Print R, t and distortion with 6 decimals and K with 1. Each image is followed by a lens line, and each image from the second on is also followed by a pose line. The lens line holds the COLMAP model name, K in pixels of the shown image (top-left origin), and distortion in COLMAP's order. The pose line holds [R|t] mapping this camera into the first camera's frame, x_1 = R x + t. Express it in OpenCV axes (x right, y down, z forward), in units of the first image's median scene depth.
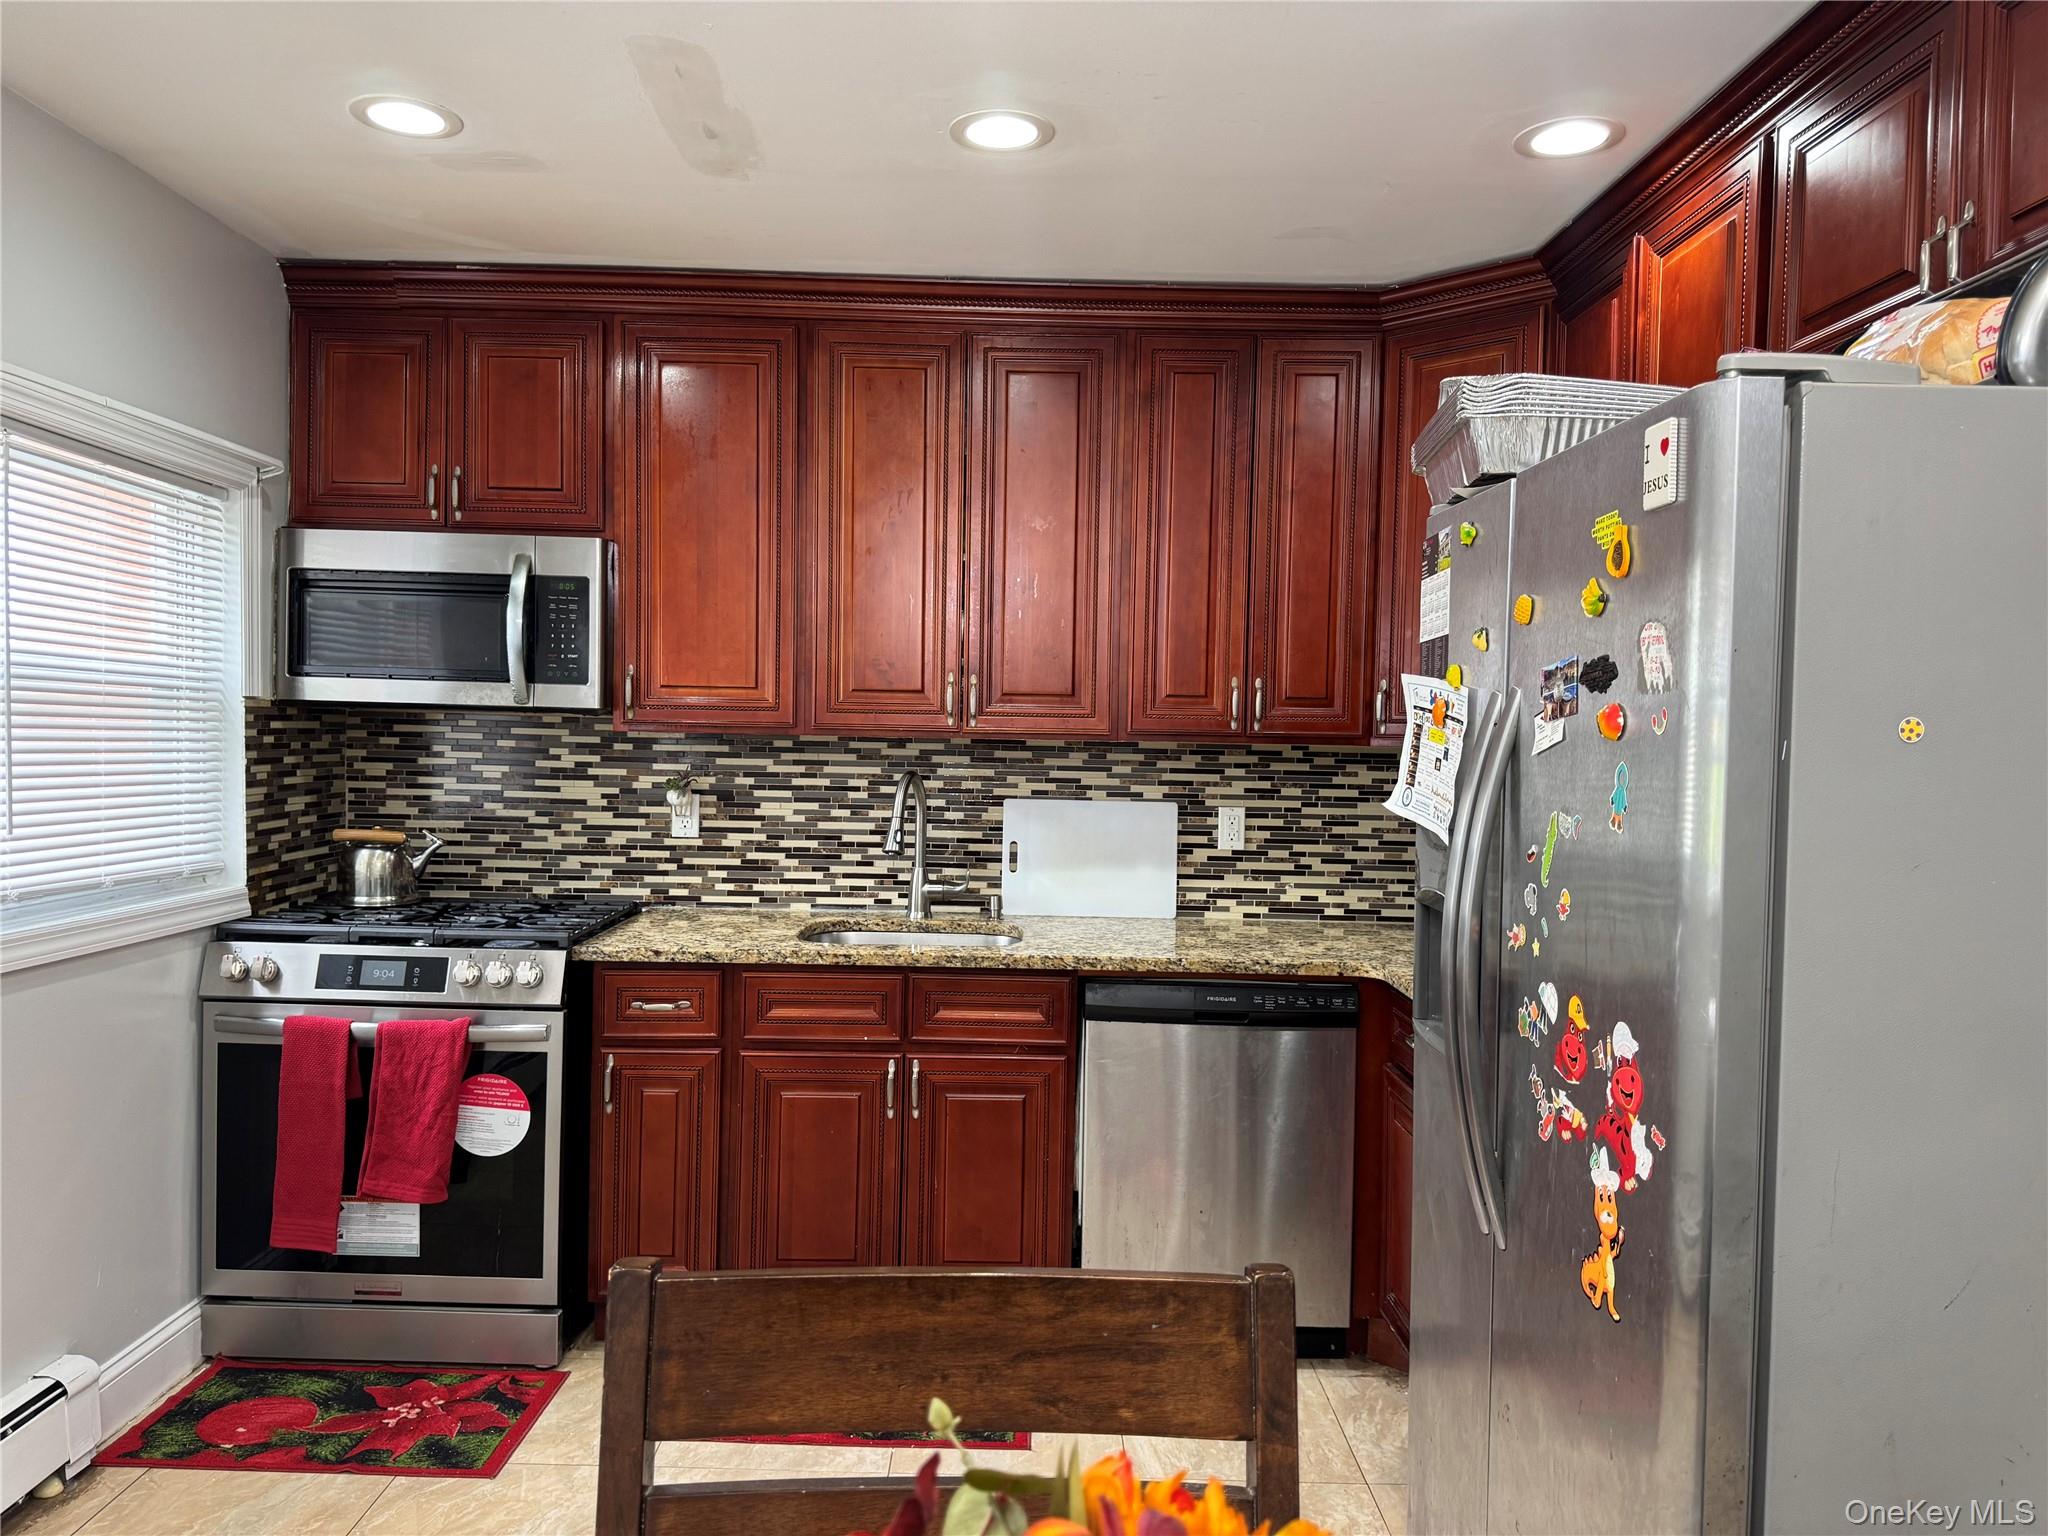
lens RADIAL K [[1435.2, 0, 1025.0], [0, 1435.2, 772.7], [0, 0, 1]] dist [0.051351, -0.053216]
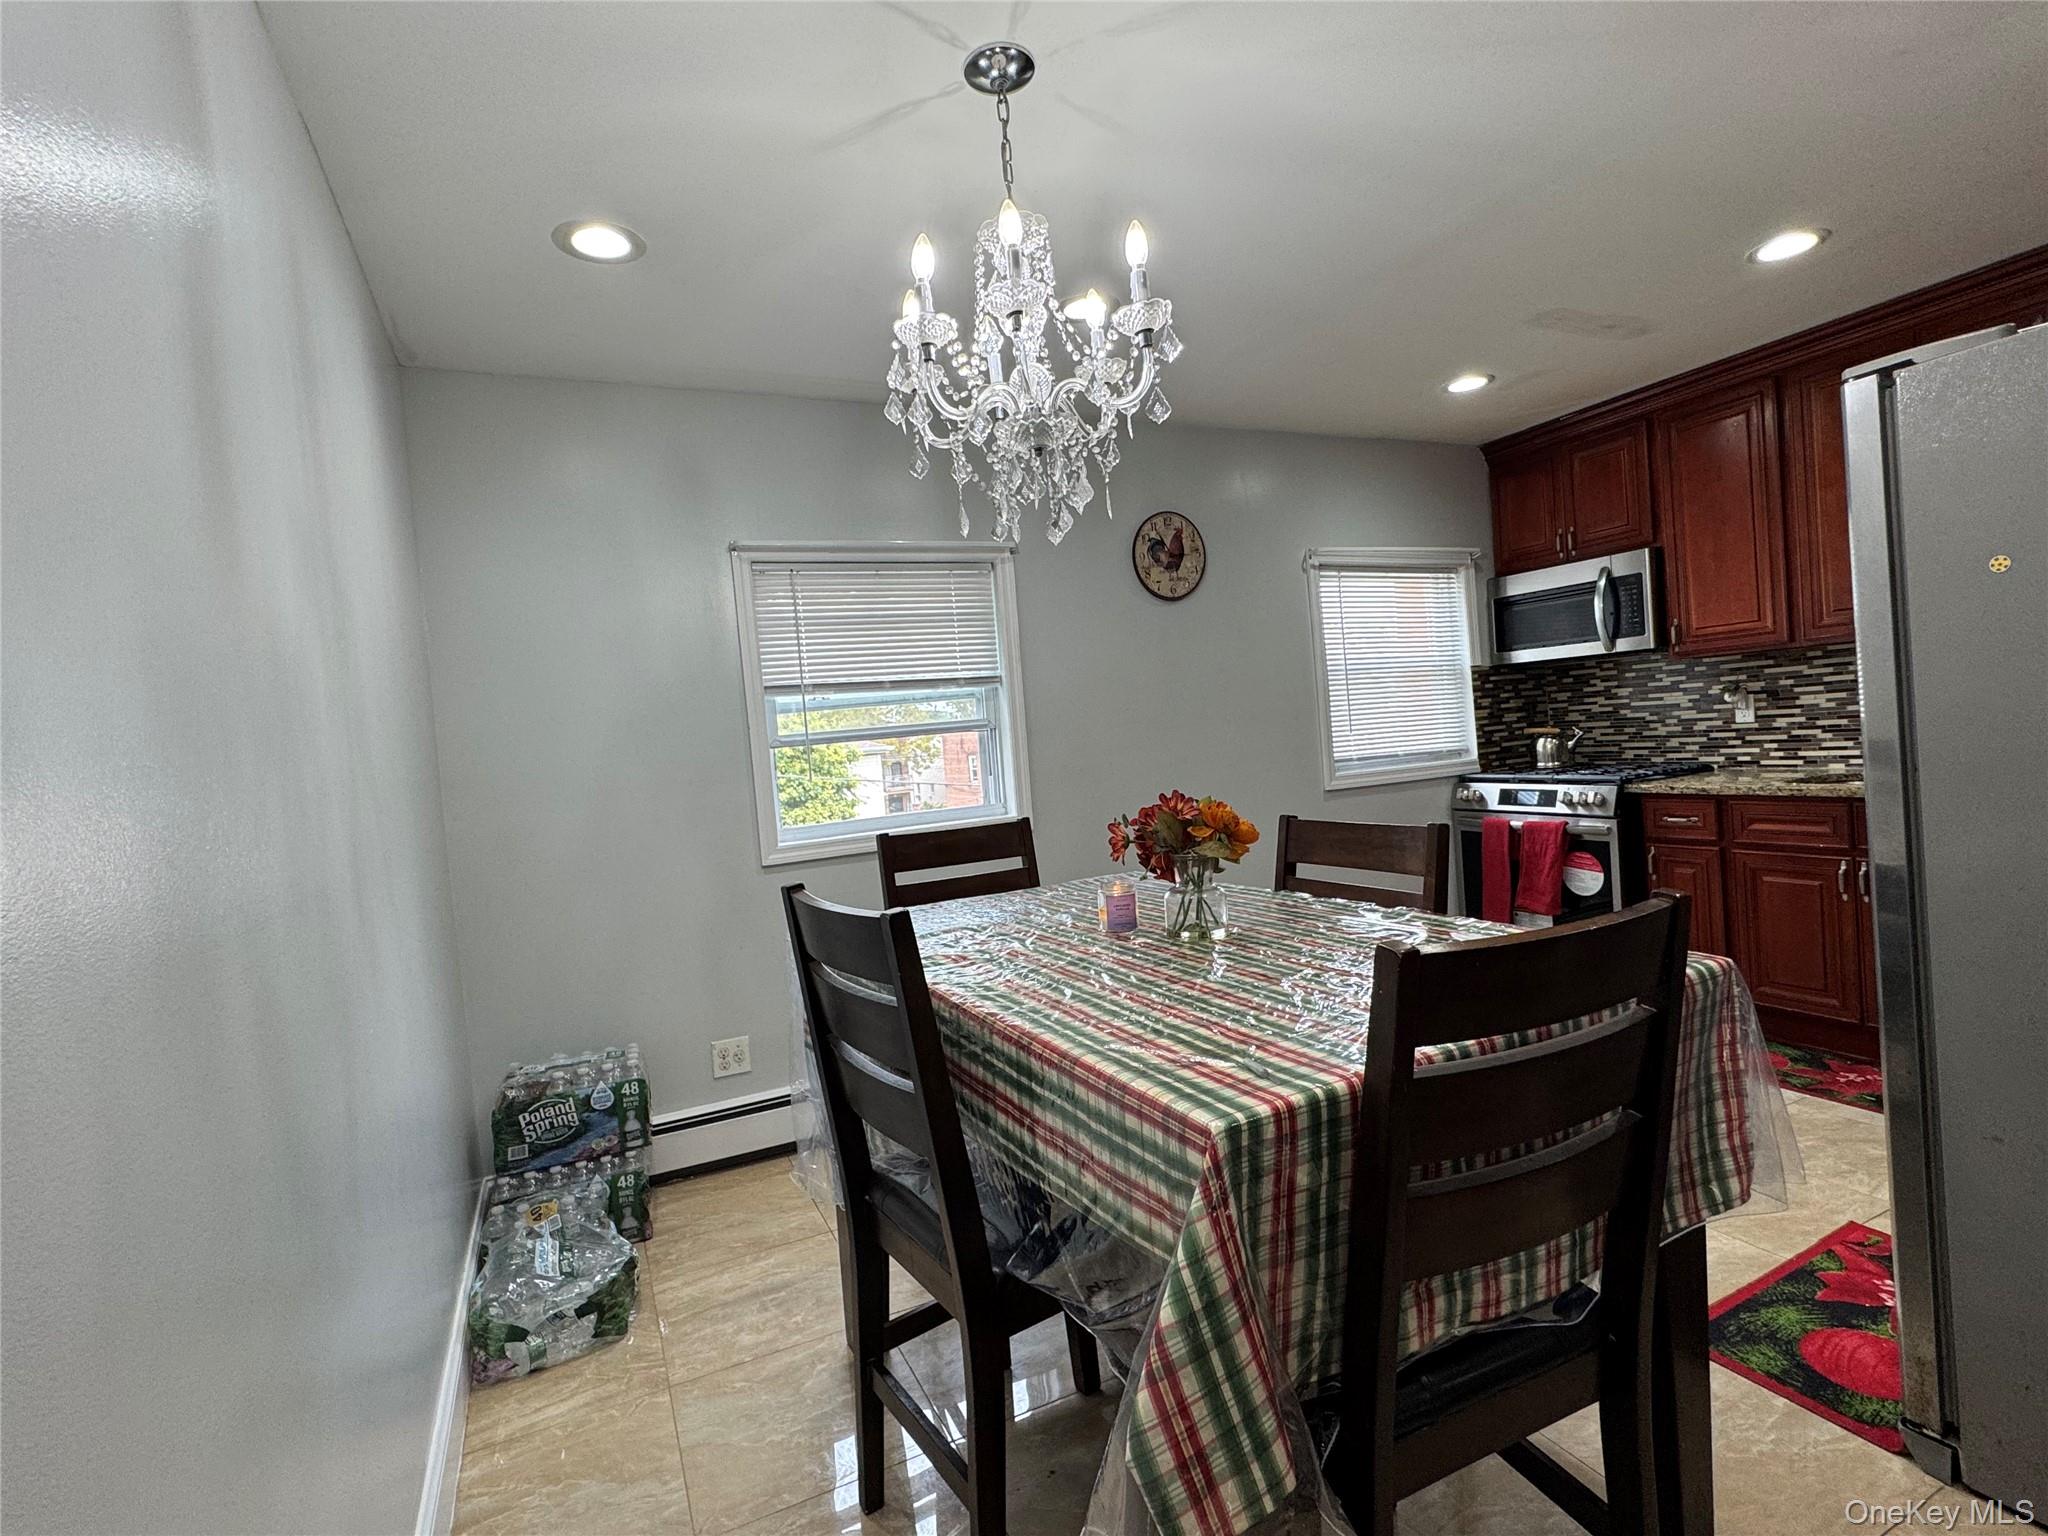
lens RADIAL K [[976.6, 0, 1028.6], [0, 976.6, 764.0], [0, 0, 1]] dist [-0.001390, 0.003867]
pose [[0.415915, -0.027262, -0.908995, 0.431903], [0.062472, 0.998046, -0.001348, 0.046331], [0.907255, -0.056226, 0.416805, -0.151514]]
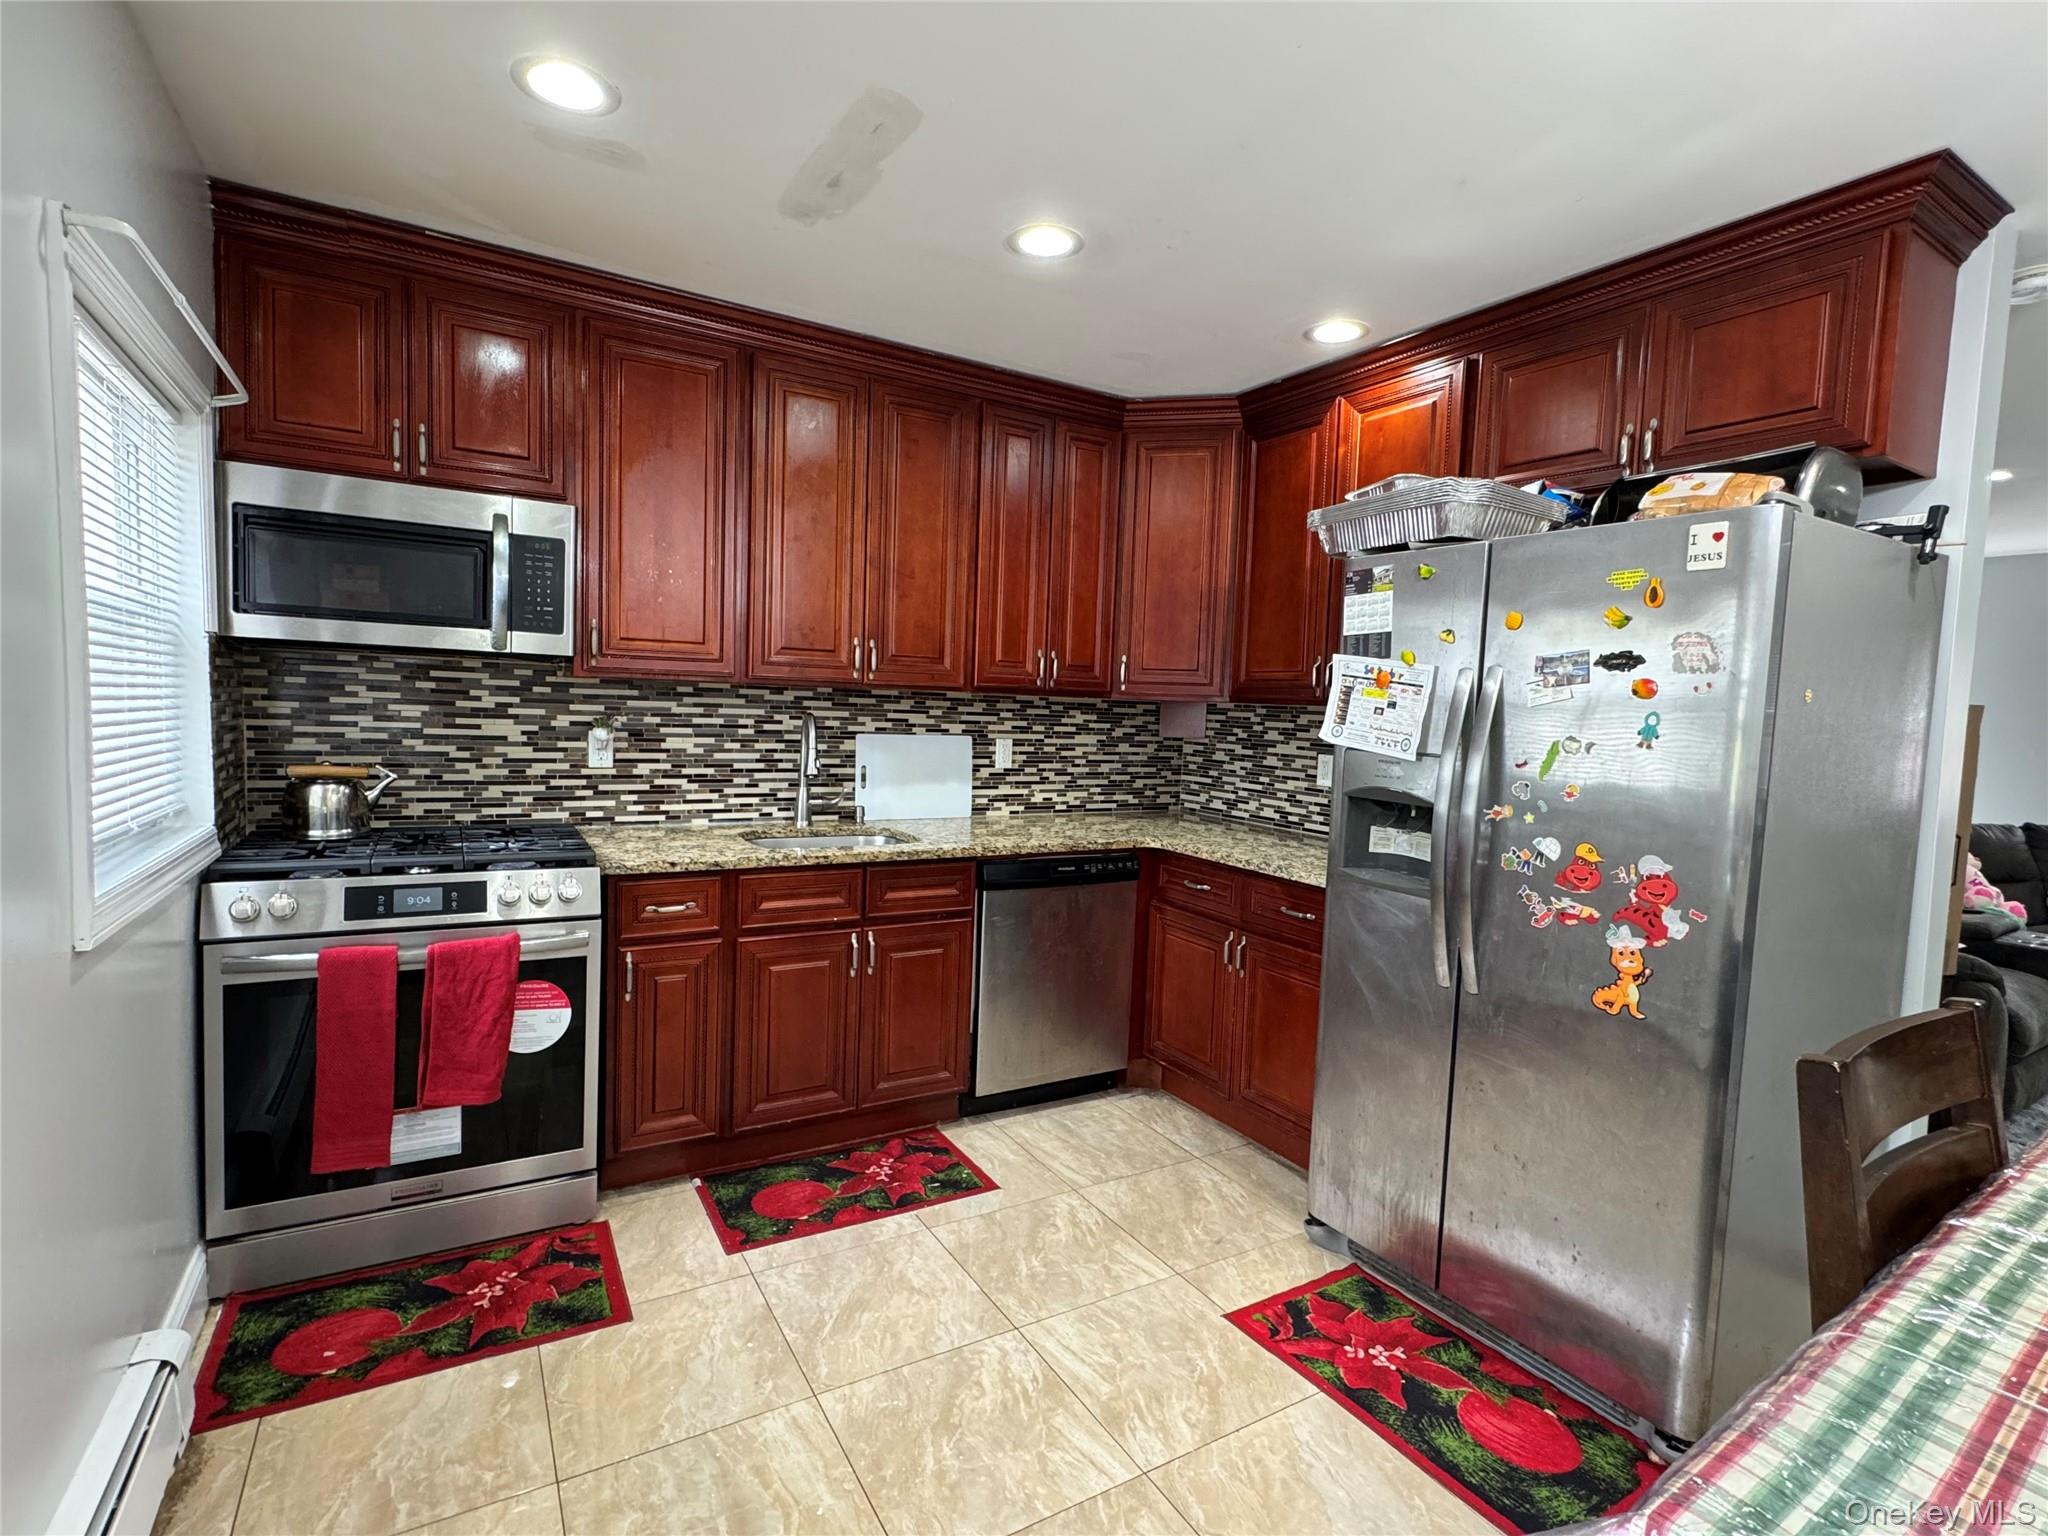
lens RADIAL K [[976.6, 0, 1007.2], [0, 976.6, 762.5], [0, 0, 1]] dist [-0.001390, 0.003867]
pose [[0.866495, -0.018553, 0.498841, -0.378285], [-0.005289, 0.998912, 0.046337, 0.001973], [-0.499158, -0.042789, 0.865454, 0.150169]]
